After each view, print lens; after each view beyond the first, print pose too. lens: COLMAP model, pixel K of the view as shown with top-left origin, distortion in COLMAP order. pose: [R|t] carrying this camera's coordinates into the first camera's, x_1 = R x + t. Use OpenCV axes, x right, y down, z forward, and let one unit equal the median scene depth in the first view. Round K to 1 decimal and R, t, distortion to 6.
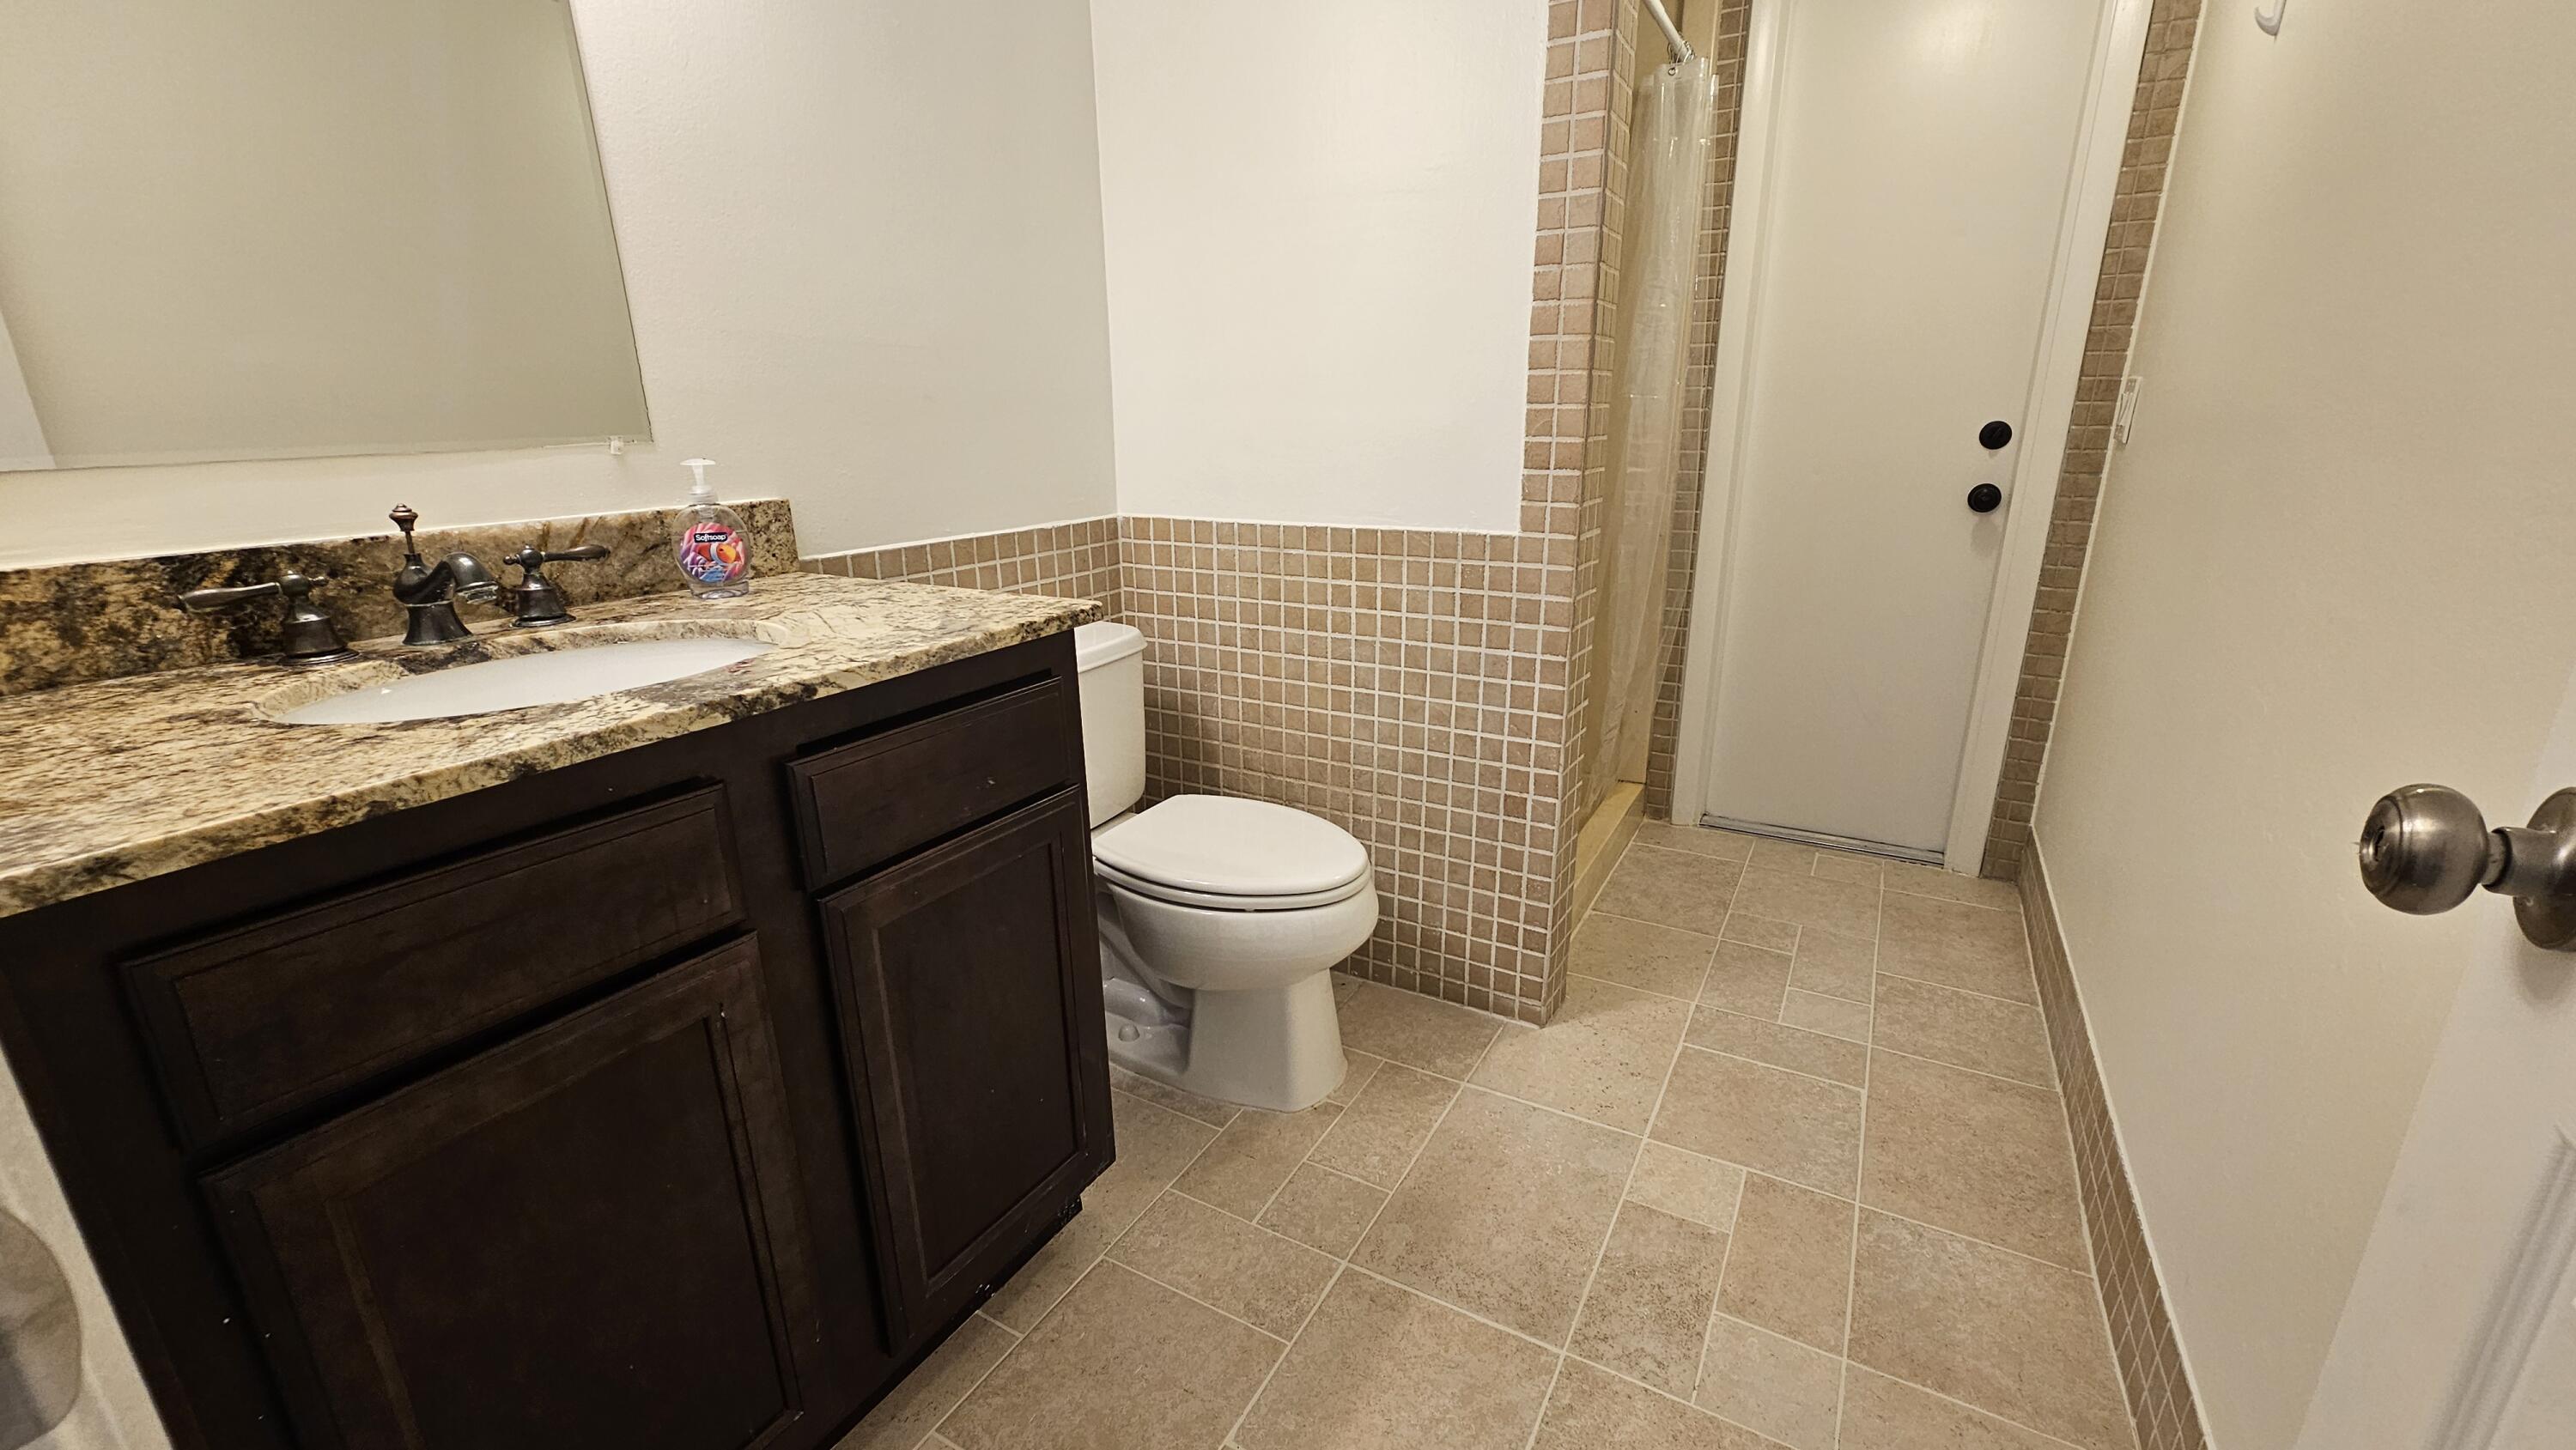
lens RADIAL K [[1045.5, 0, 1299.4], [0, 1045.5, 733.3], [0, 0, 1]] dist [-0.001097, -0.000139]
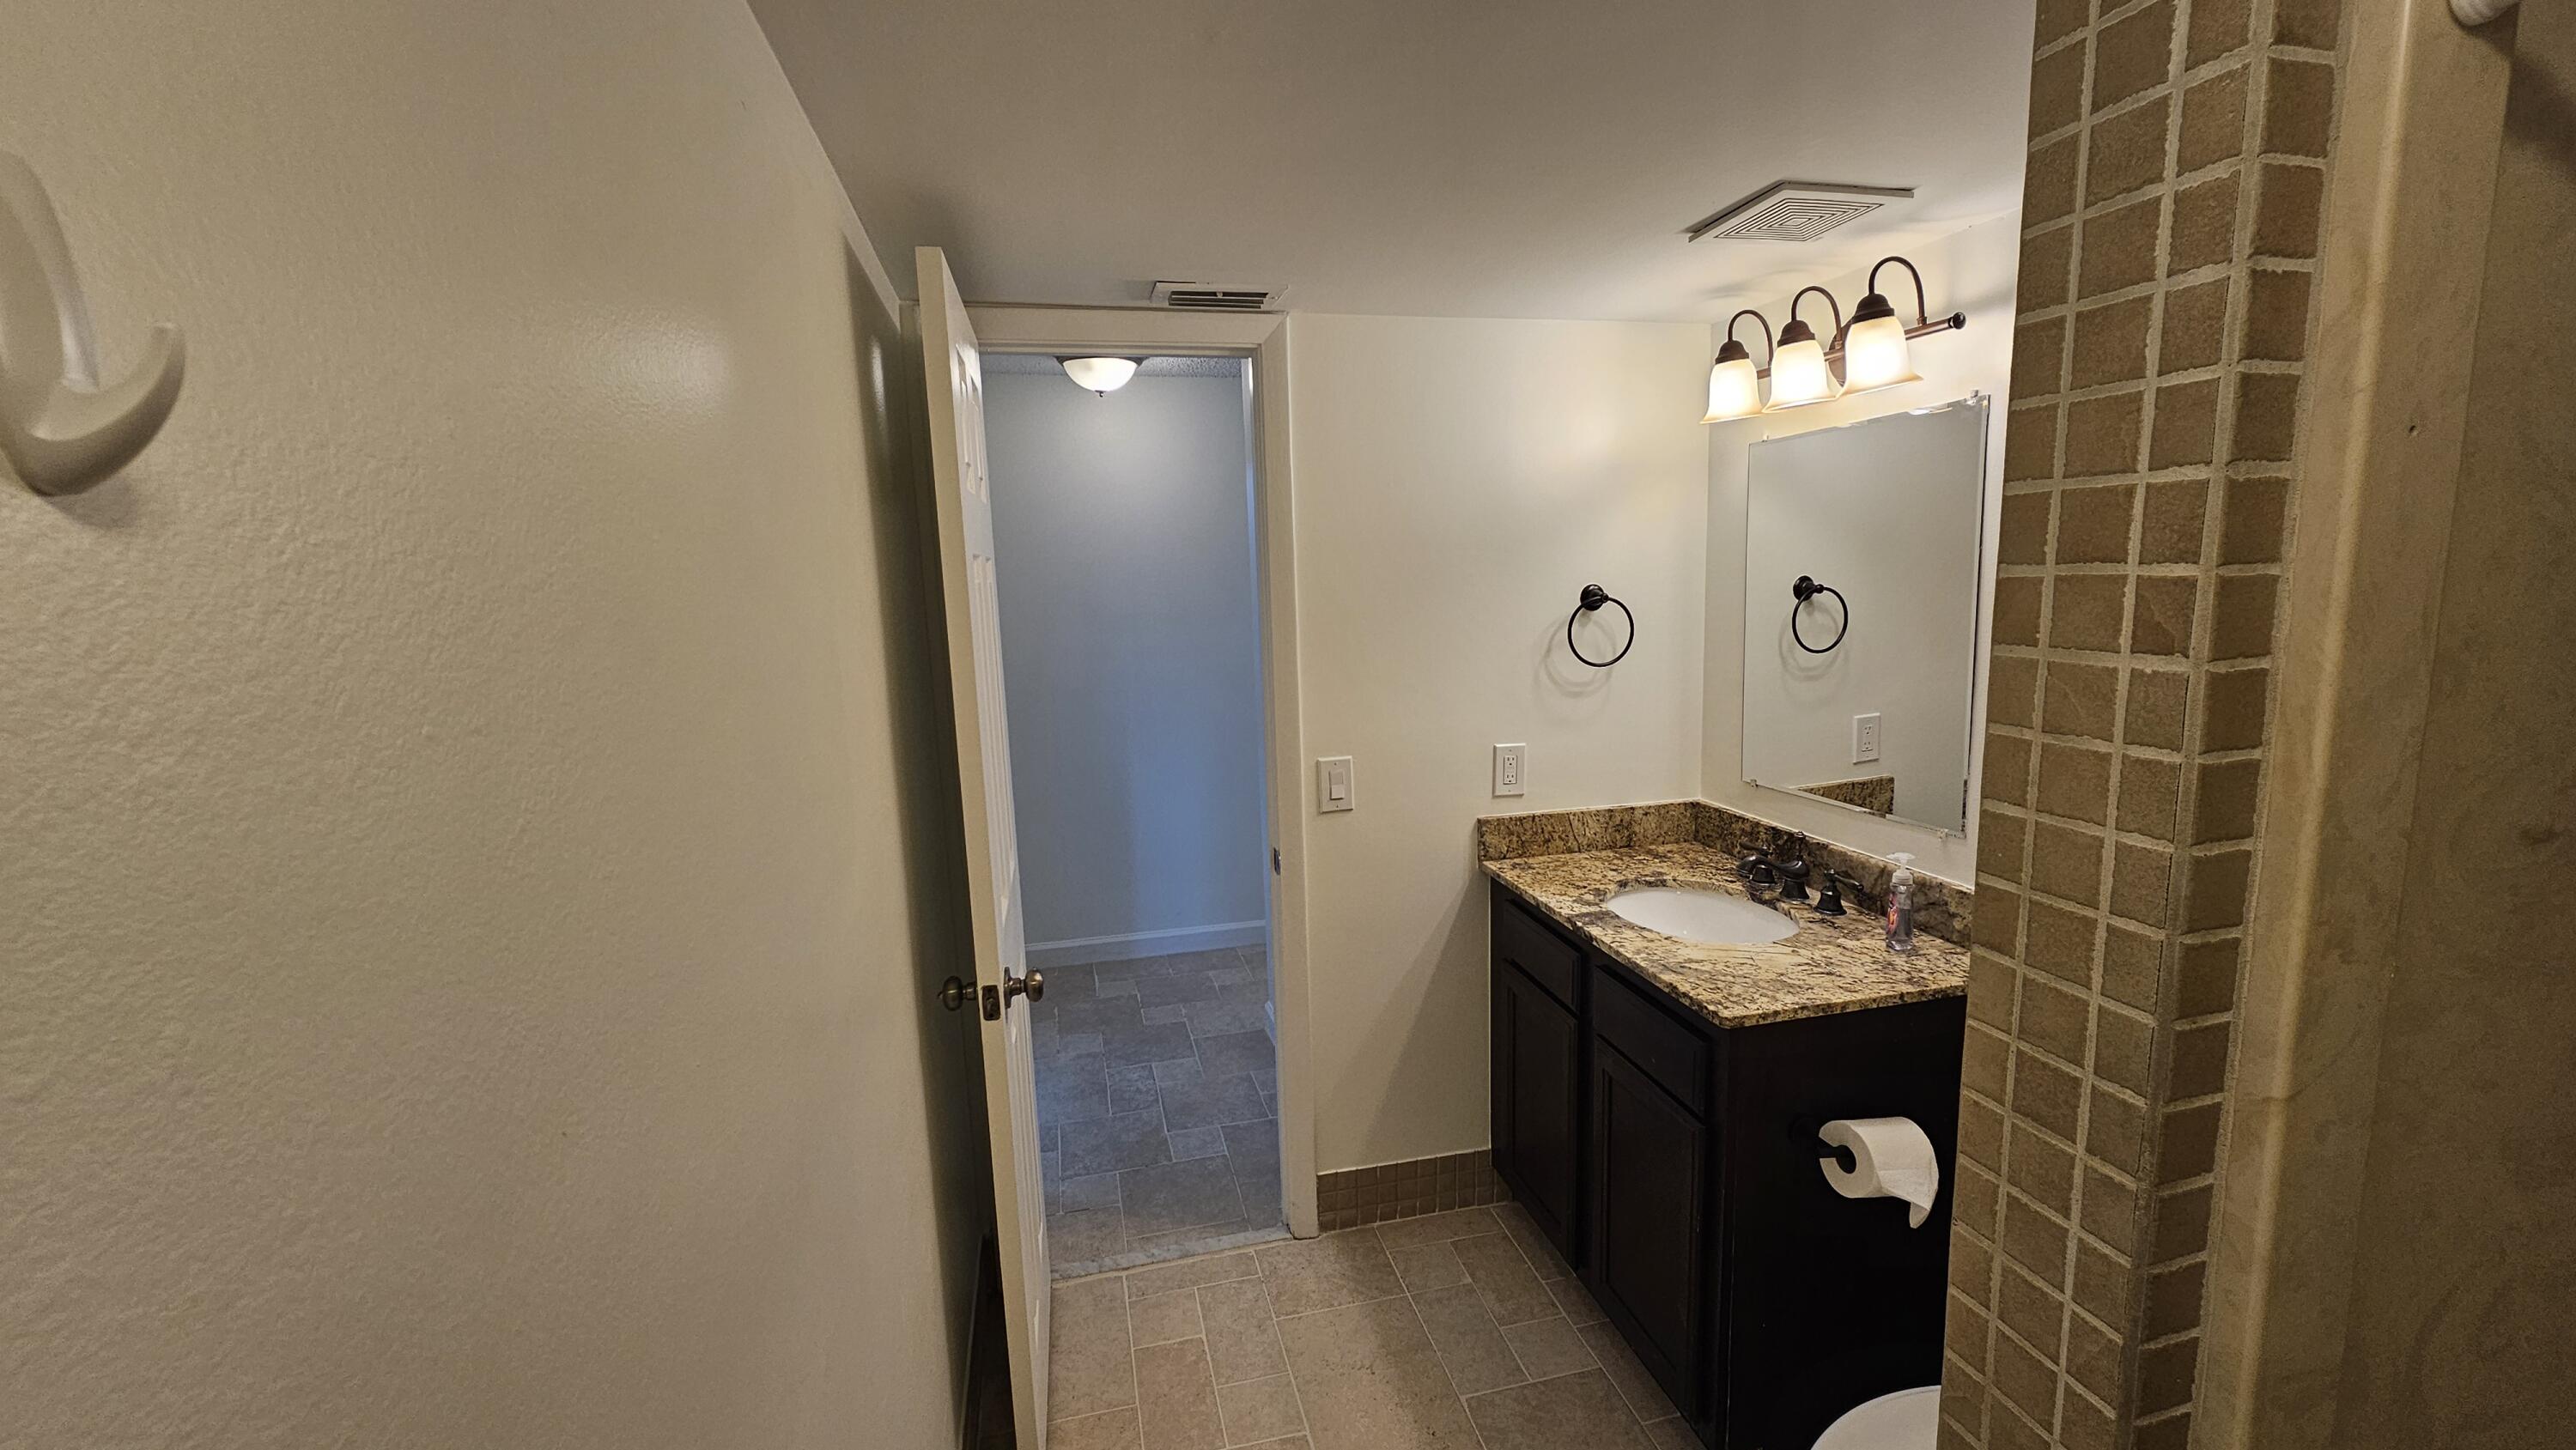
lens RADIAL K [[1045.5, 0, 1299.4], [0, 1045.5, 733.3], [0, 0, 1]] dist [-0.001097, -0.000139]
pose [[-0.731669, 0.140940, -0.666930, 1.256535], [-0.159770, 0.915680, 0.368786, -1.041612], [0.662672, 0.376385, -0.647457, 1.681399]]
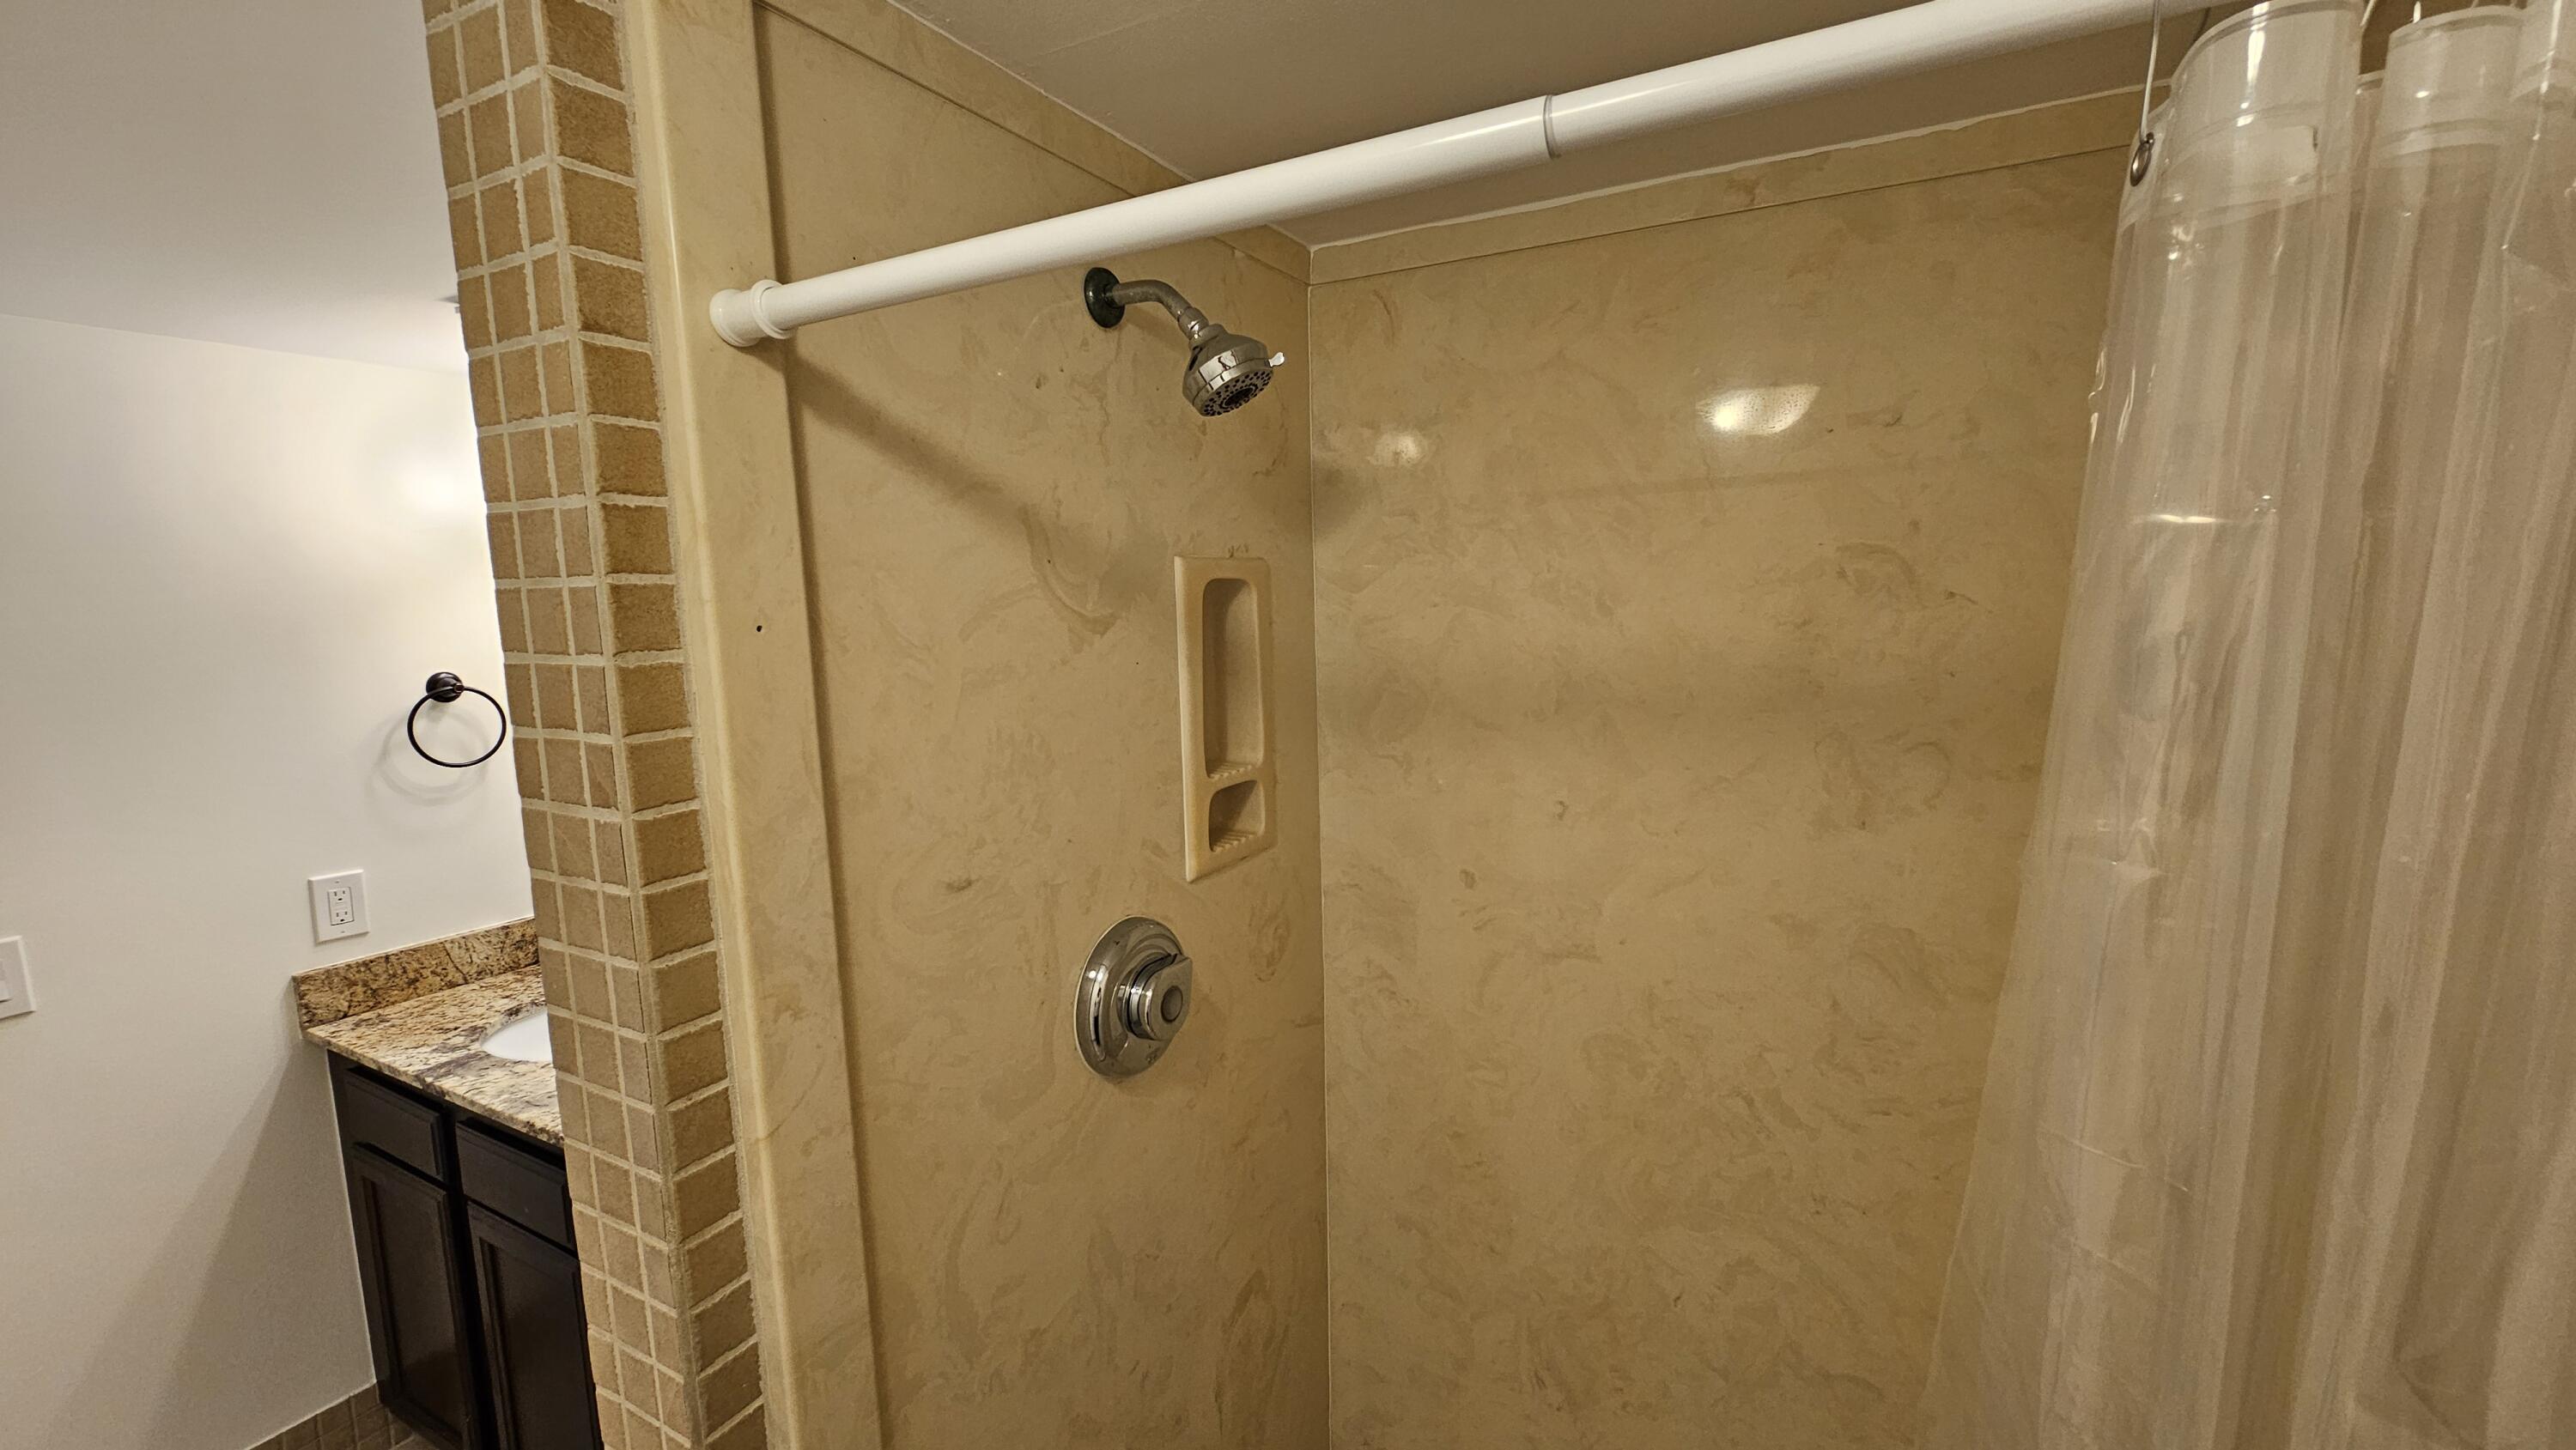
lens RADIAL K [[1045.5, 0, 1299.4], [0, 1045.5, 733.3], [0, 0, 1]] dist [-0.001097, -0.000139]
pose [[0.017769, 0.147385, -0.988920, 1.199370], [-0.272775, 0.952270, 0.137022, -1.211792], [0.961914, 0.267318, 0.057124, 1.996121]]
